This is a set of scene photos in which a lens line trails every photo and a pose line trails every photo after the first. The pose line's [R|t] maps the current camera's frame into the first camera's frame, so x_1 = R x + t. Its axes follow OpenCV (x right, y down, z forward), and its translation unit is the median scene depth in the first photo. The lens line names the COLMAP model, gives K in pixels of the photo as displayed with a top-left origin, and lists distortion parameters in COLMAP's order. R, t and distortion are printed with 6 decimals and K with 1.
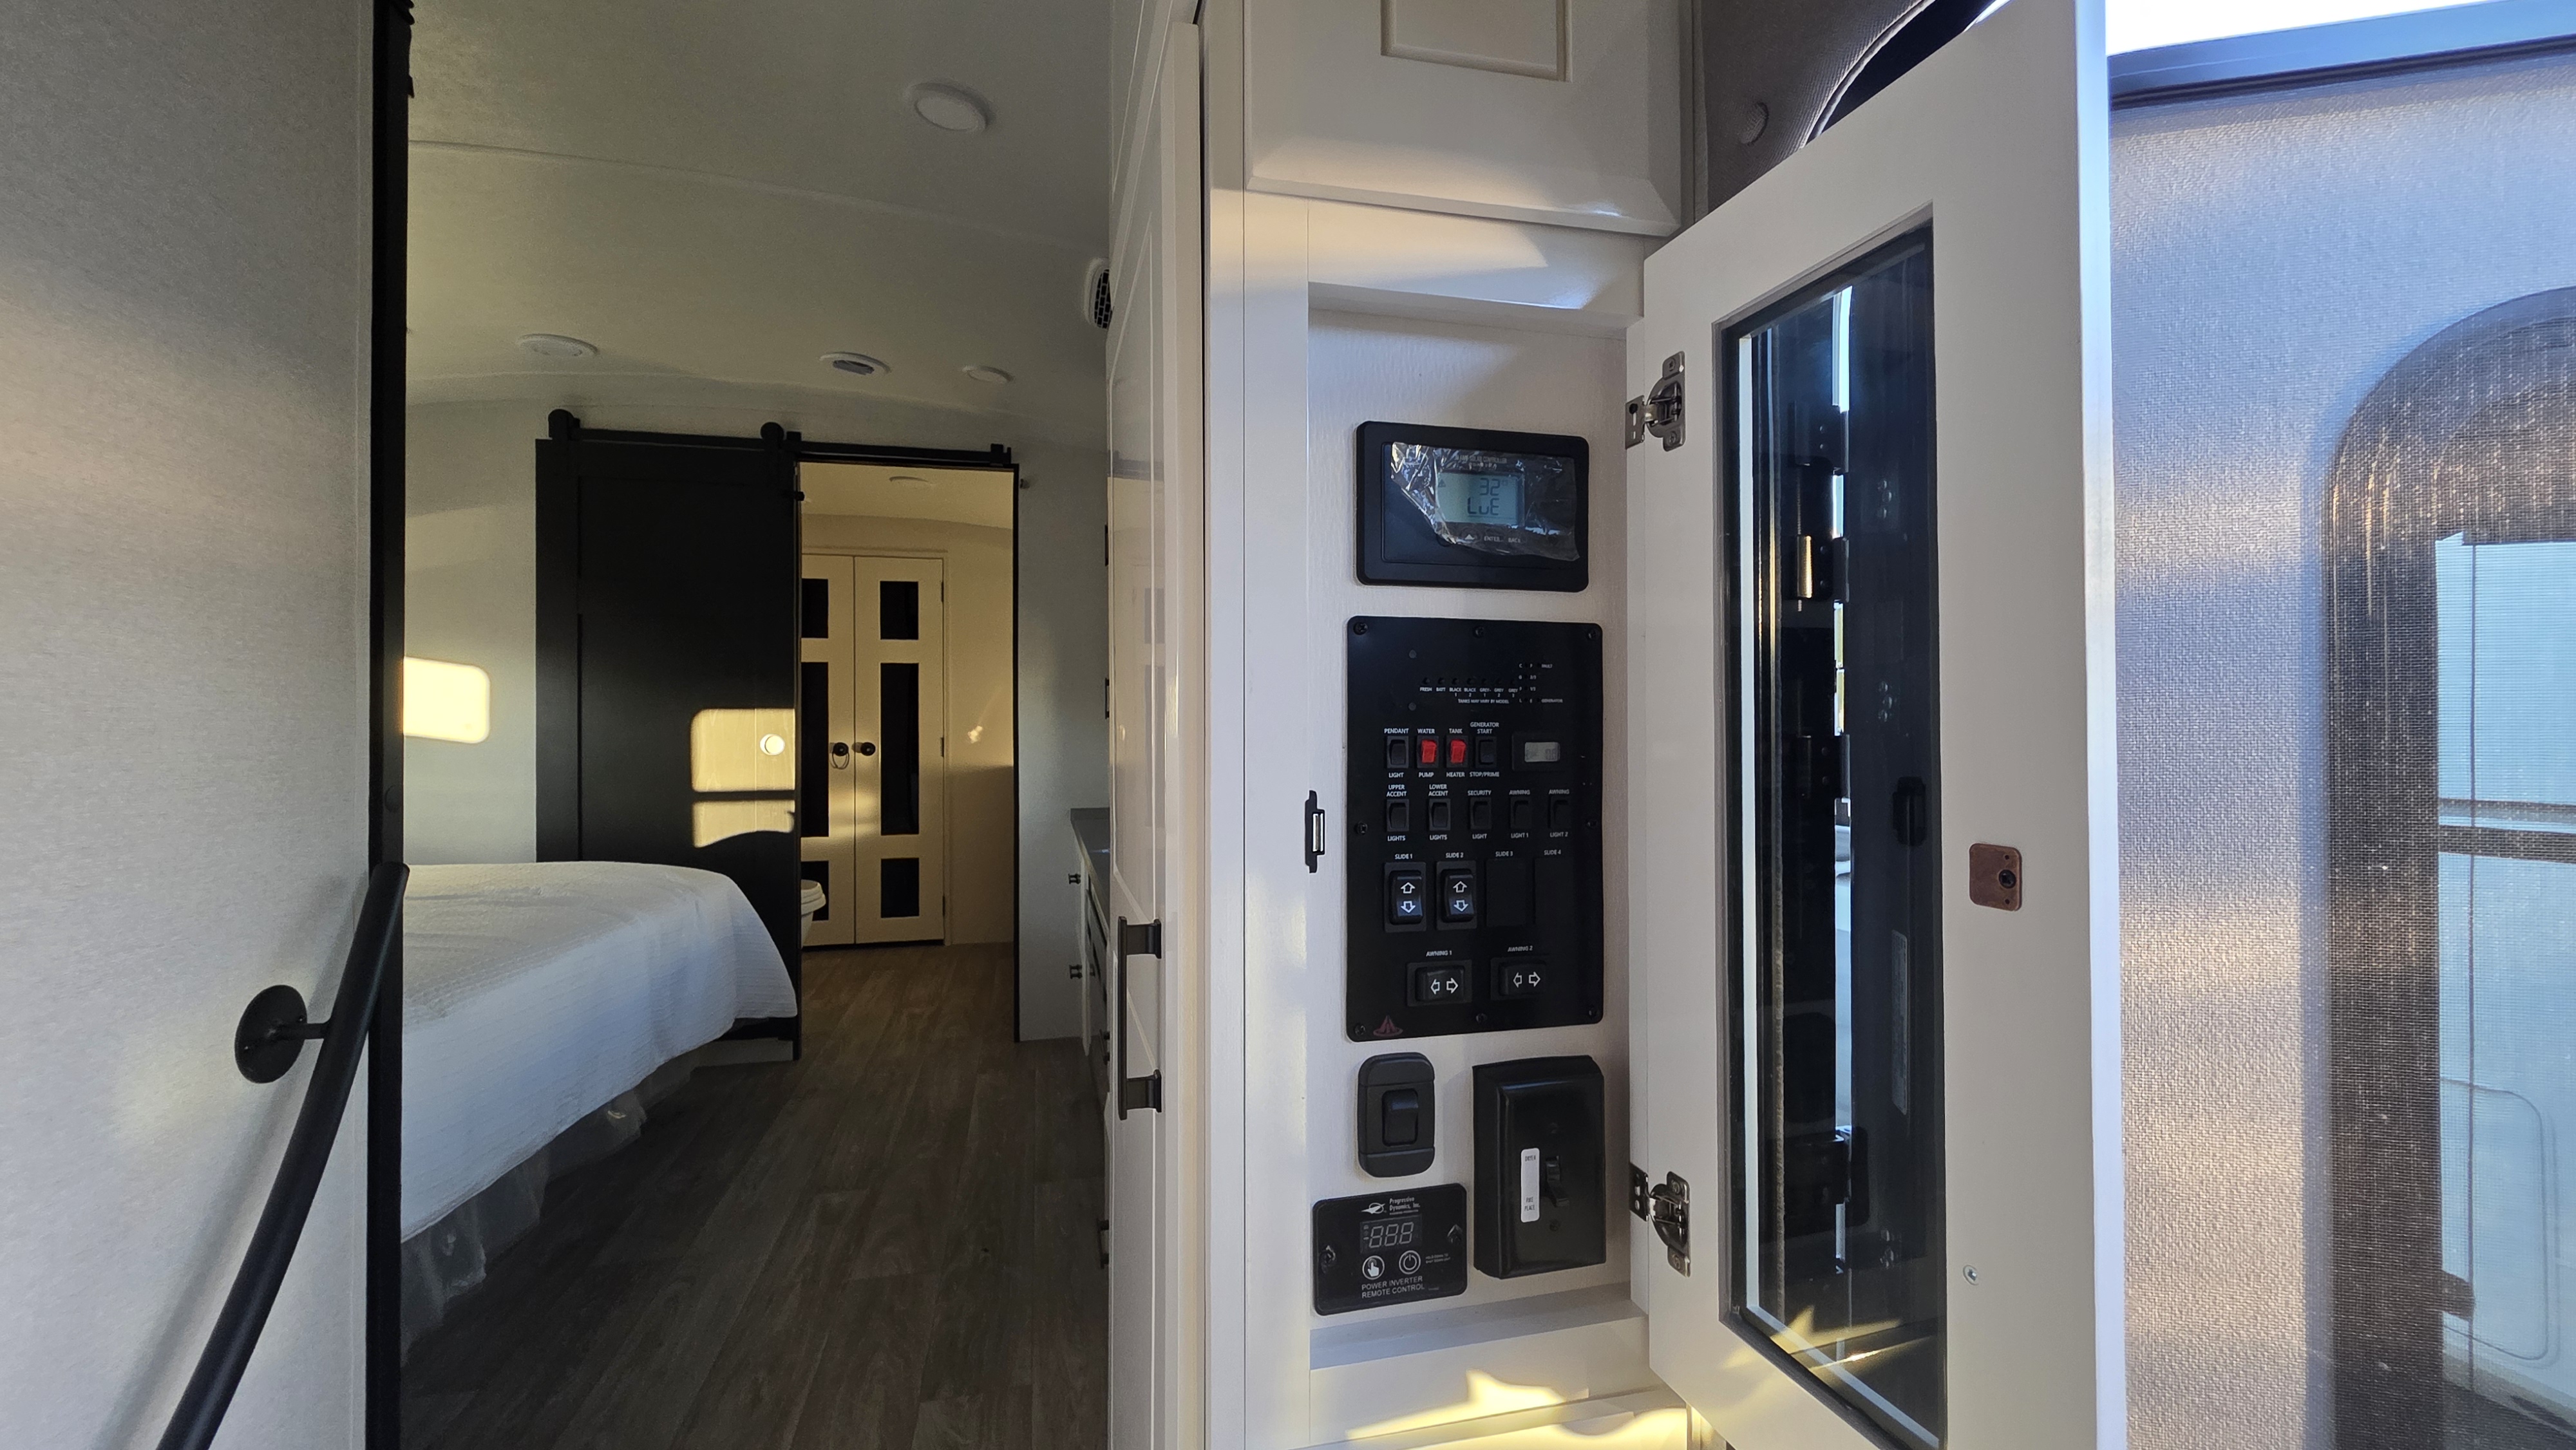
lens RADIAL K [[1012.0, 0, 1283.5], [0, 1012.0, 720.6], [0, 0, 1]] dist [-0.000426, -0.000319]
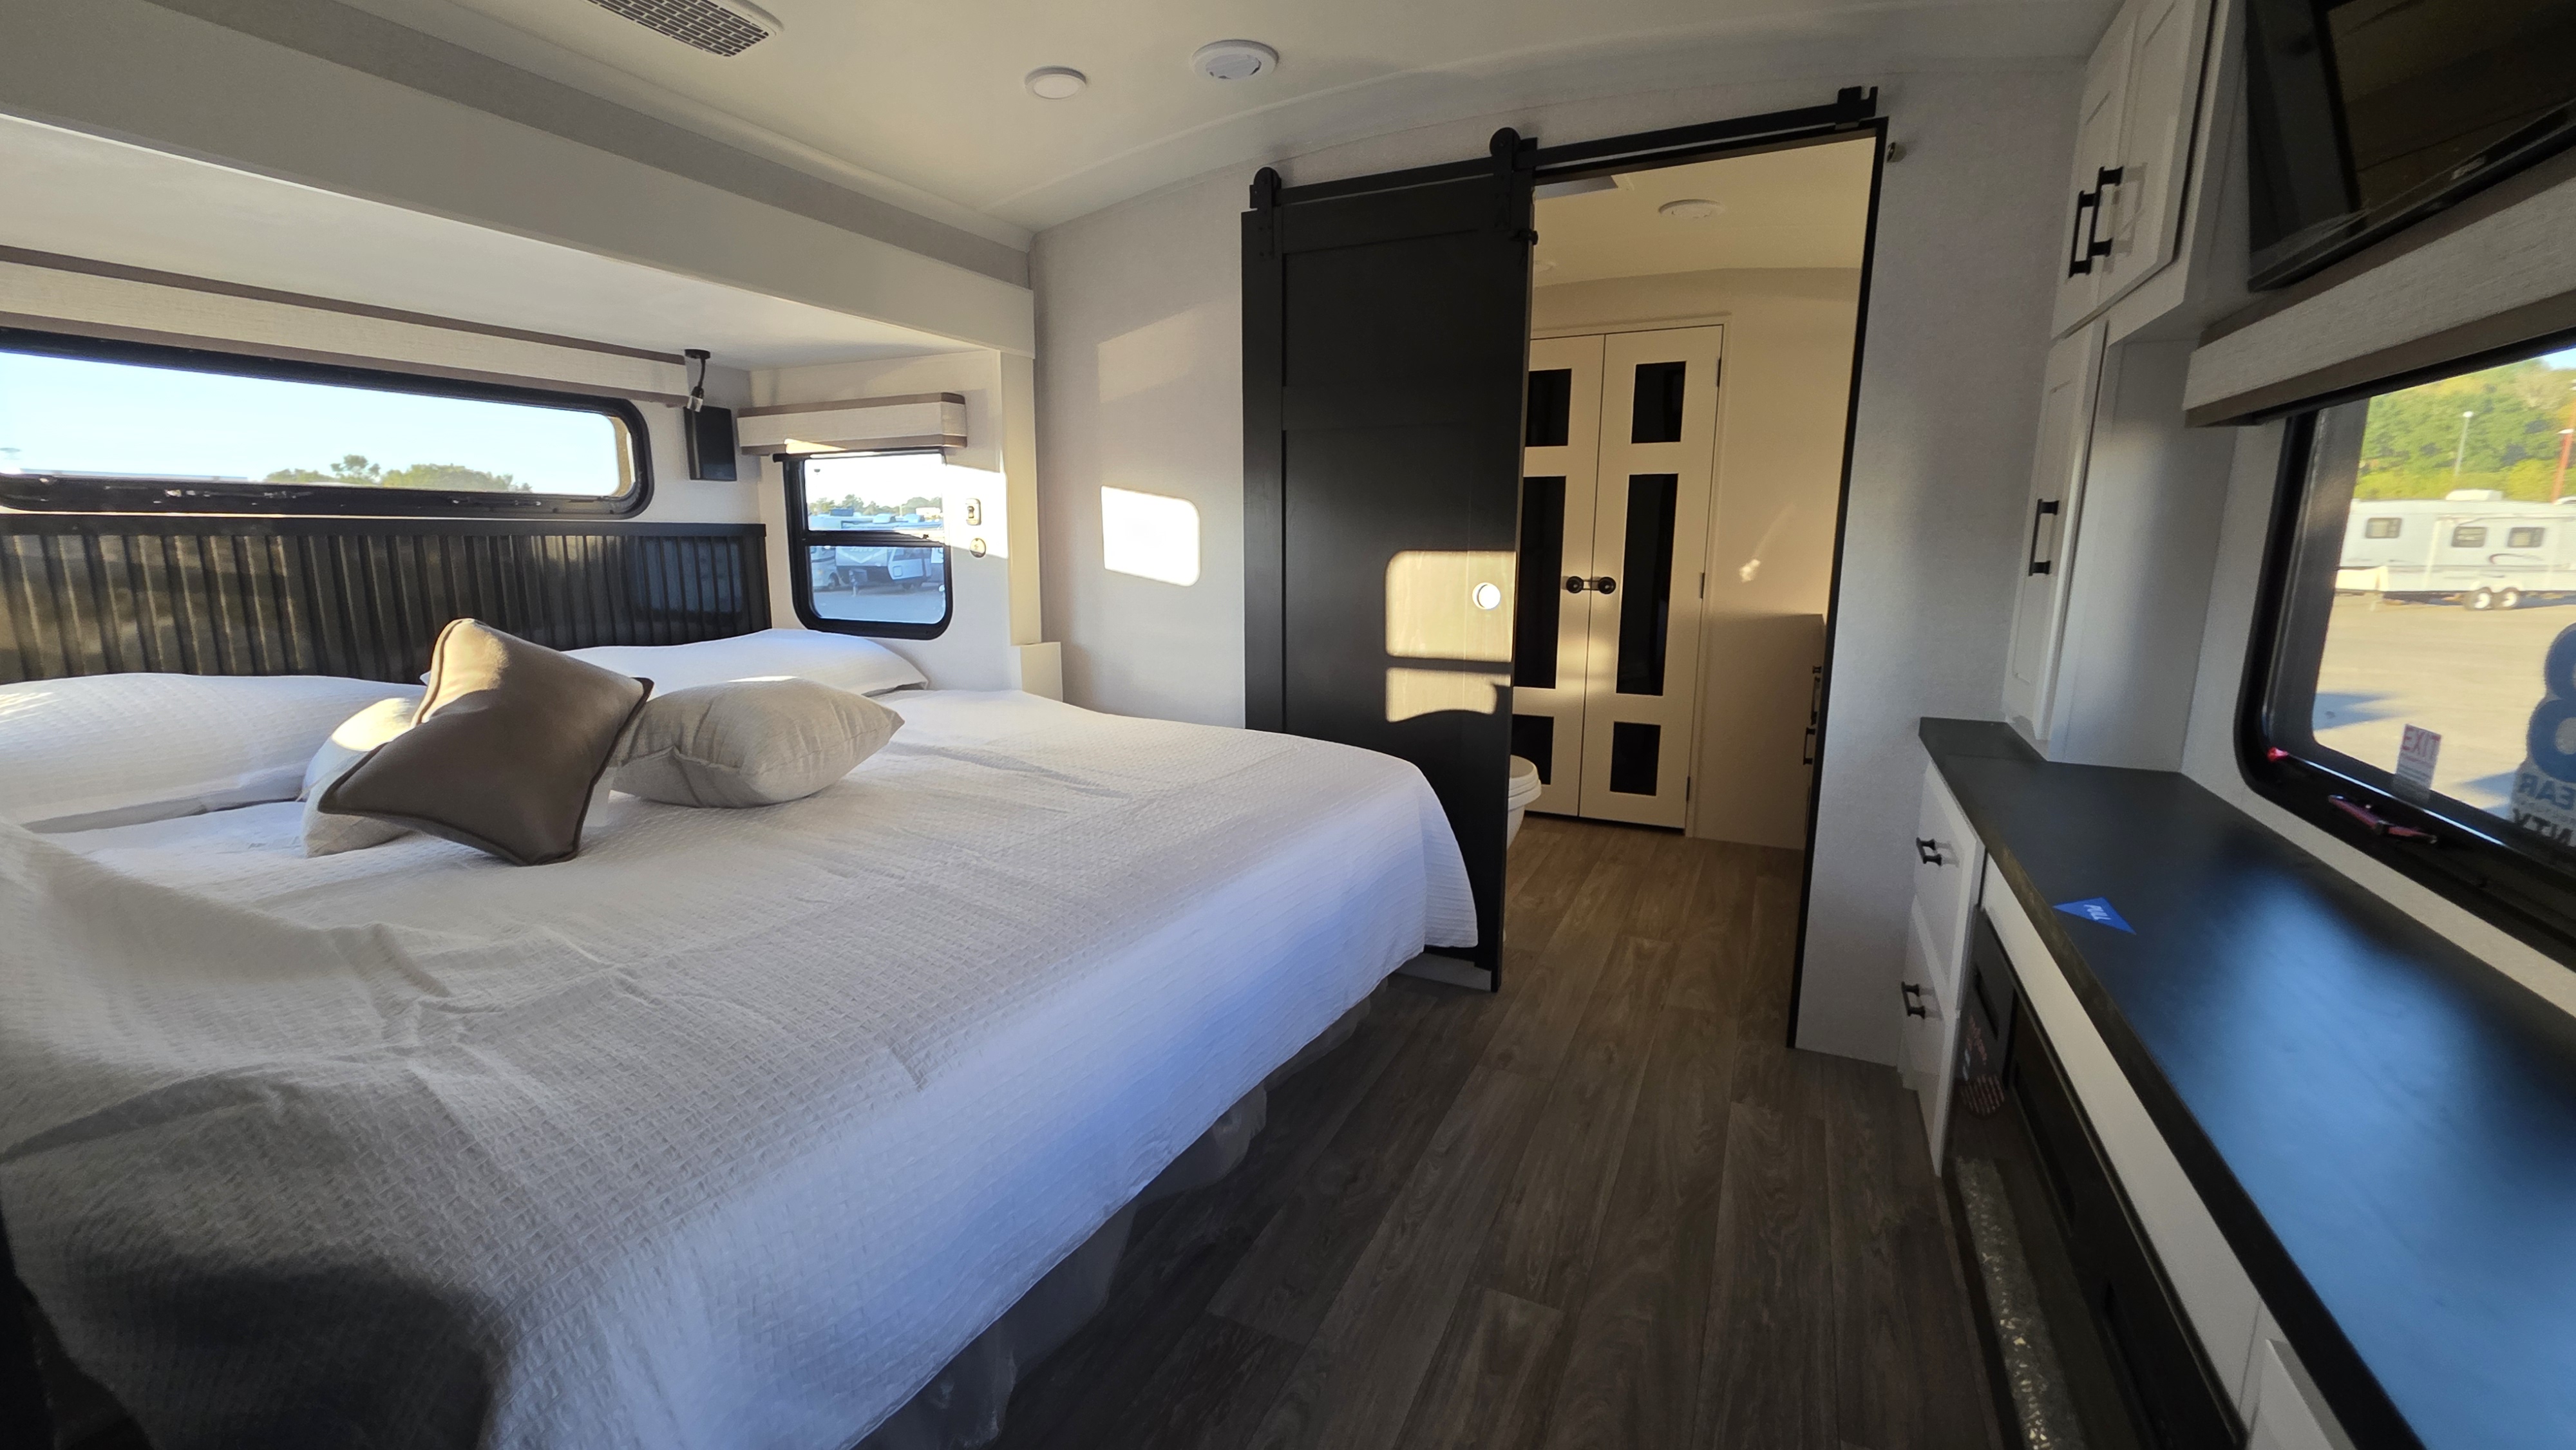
lens RADIAL K [[1012.0, 0, 1283.5], [0, 1012.0, 720.6], [0, 0, 1]] dist [-0.000426, -0.000319]
pose [[0.765724, 0.121914, -0.631509, -0.122015], [-0.001223, 0.982145, 0.188122, -0.024526], [0.643168, -0.143277, 0.752201, 0.302334]]
